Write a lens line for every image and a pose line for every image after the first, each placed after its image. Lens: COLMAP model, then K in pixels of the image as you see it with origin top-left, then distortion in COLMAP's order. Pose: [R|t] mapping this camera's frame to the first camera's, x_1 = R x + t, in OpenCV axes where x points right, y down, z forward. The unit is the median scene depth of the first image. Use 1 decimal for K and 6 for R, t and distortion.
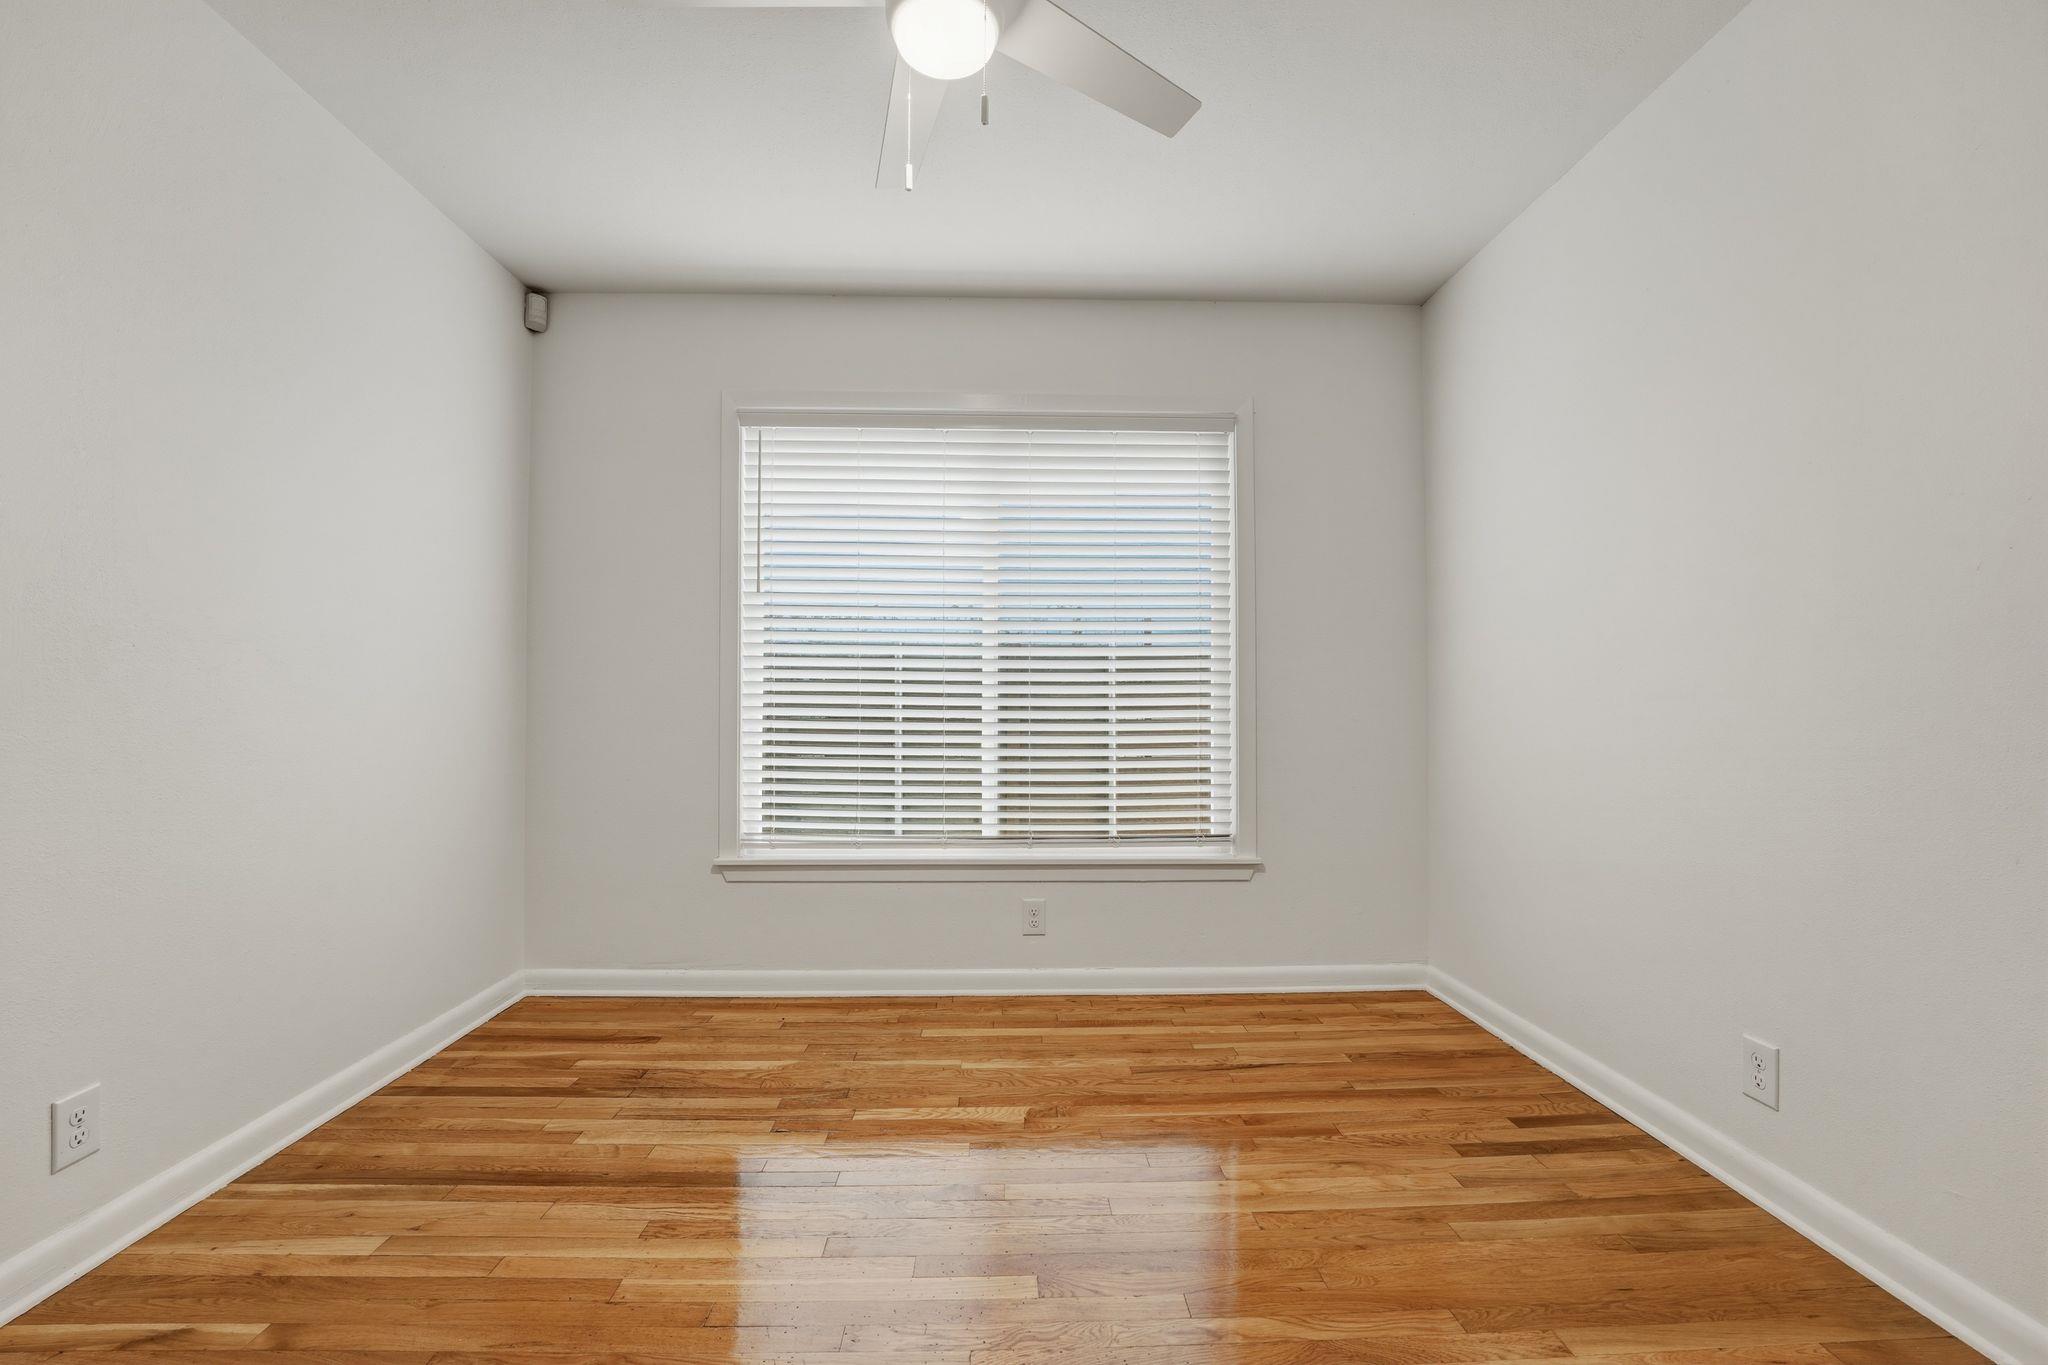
lens RADIAL K [[845.2, 0, 1039.1], [0, 845.2, 687.9], [0, 0, 1]] dist [-0.024612, 0.001652]
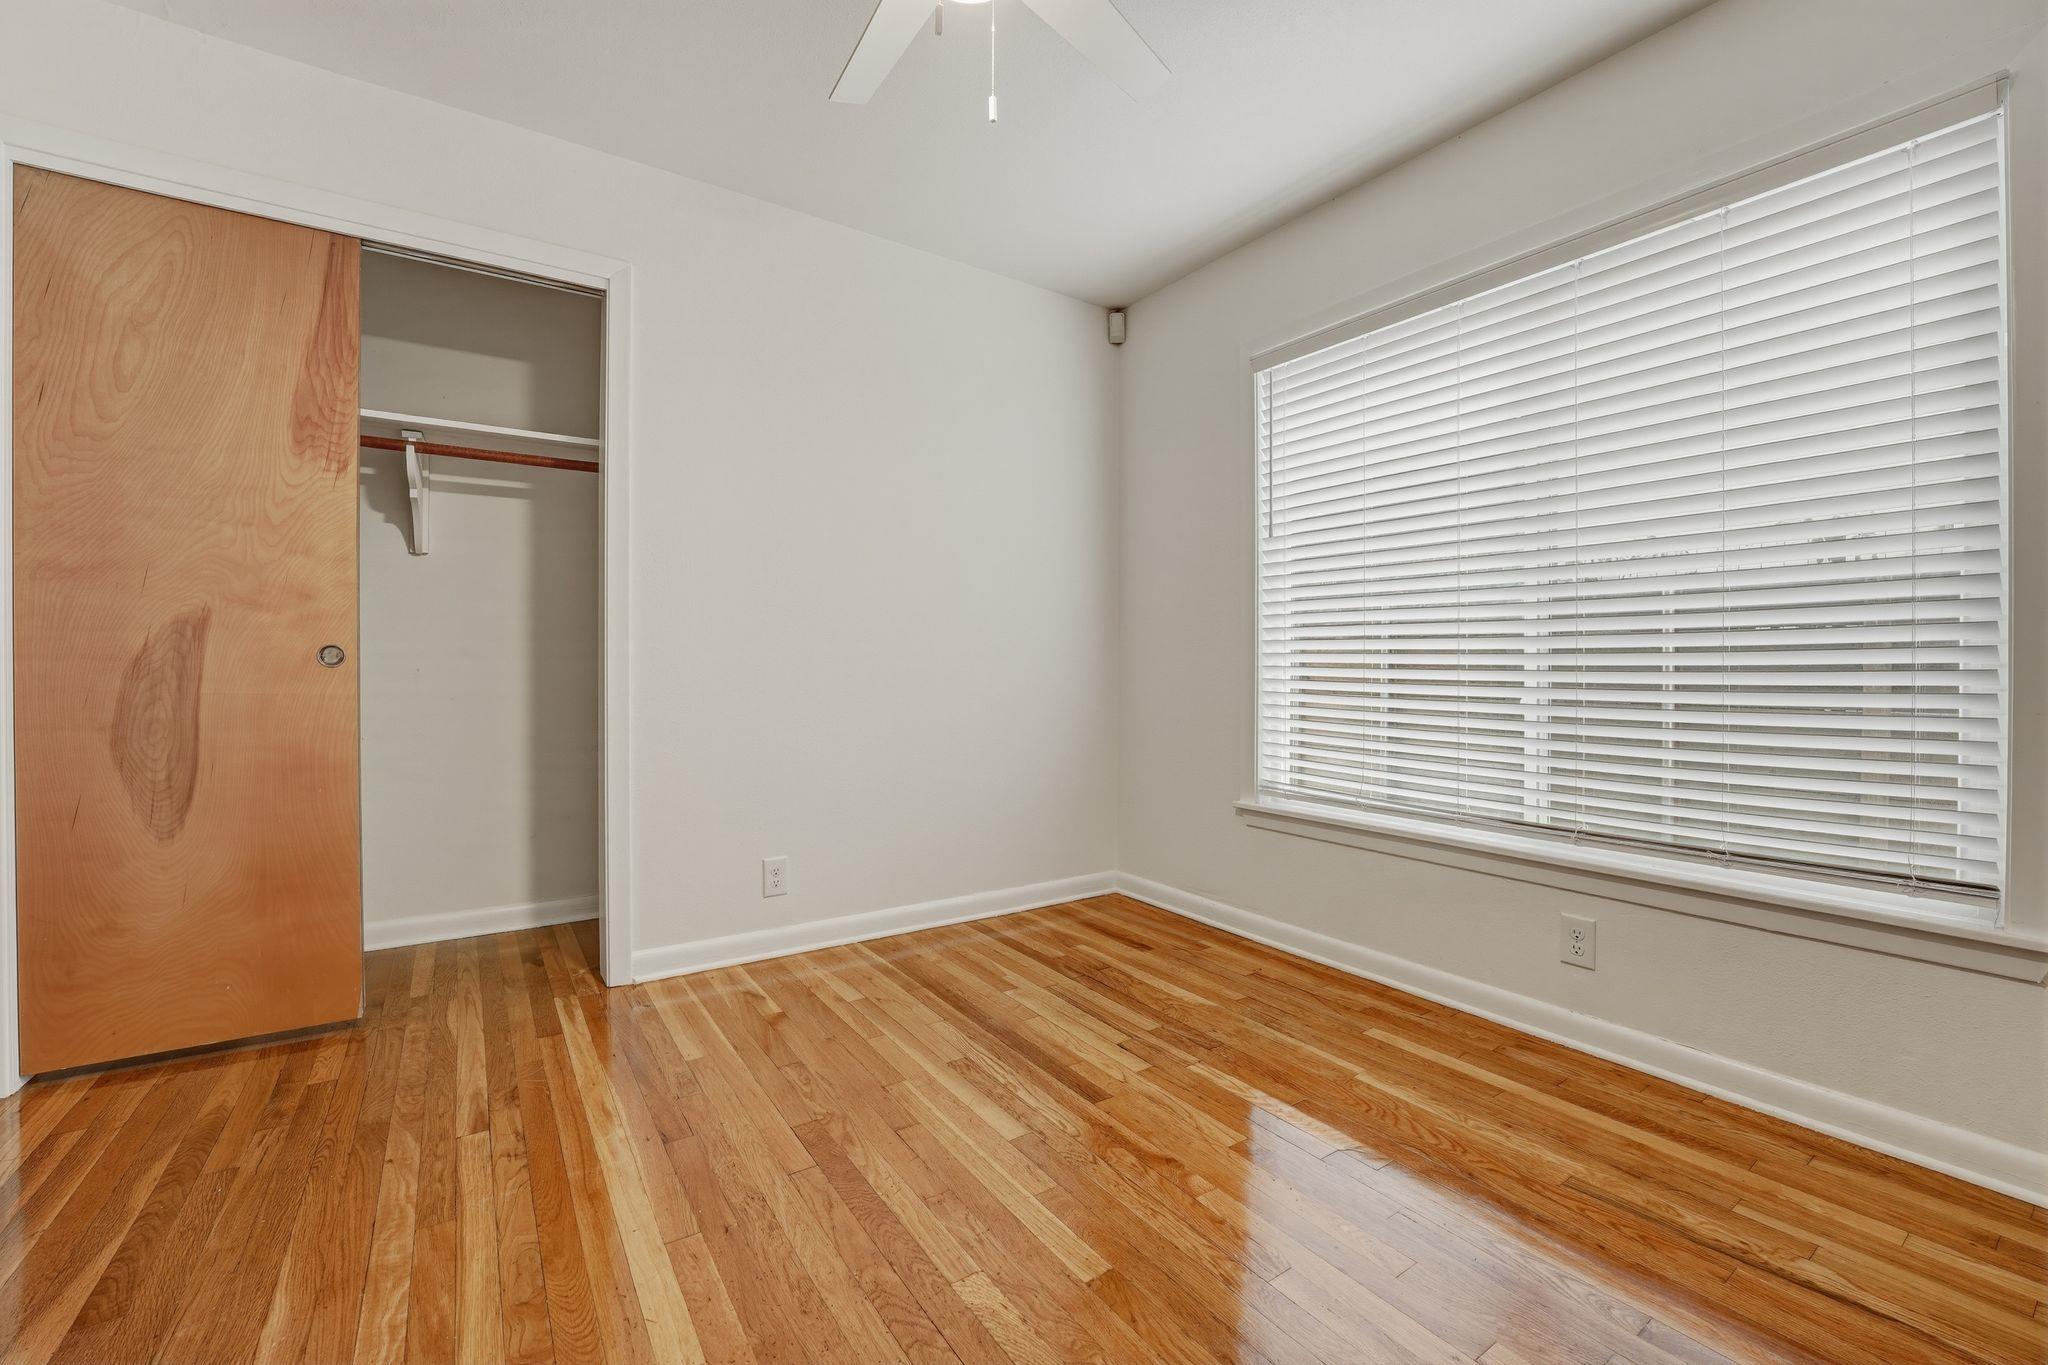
lens RADIAL K [[845.2, 0, 1037.9], [0, 845.2, 681.4], [0, 0, 1]] dist [-0.024612, 0.001652]
pose [[0.534065, 0.011921, -0.845359, 0.398211], [0.009668, 0.999749, 0.020206, 0.036072], [0.845388, -0.018965, 0.533816, 0.270275]]
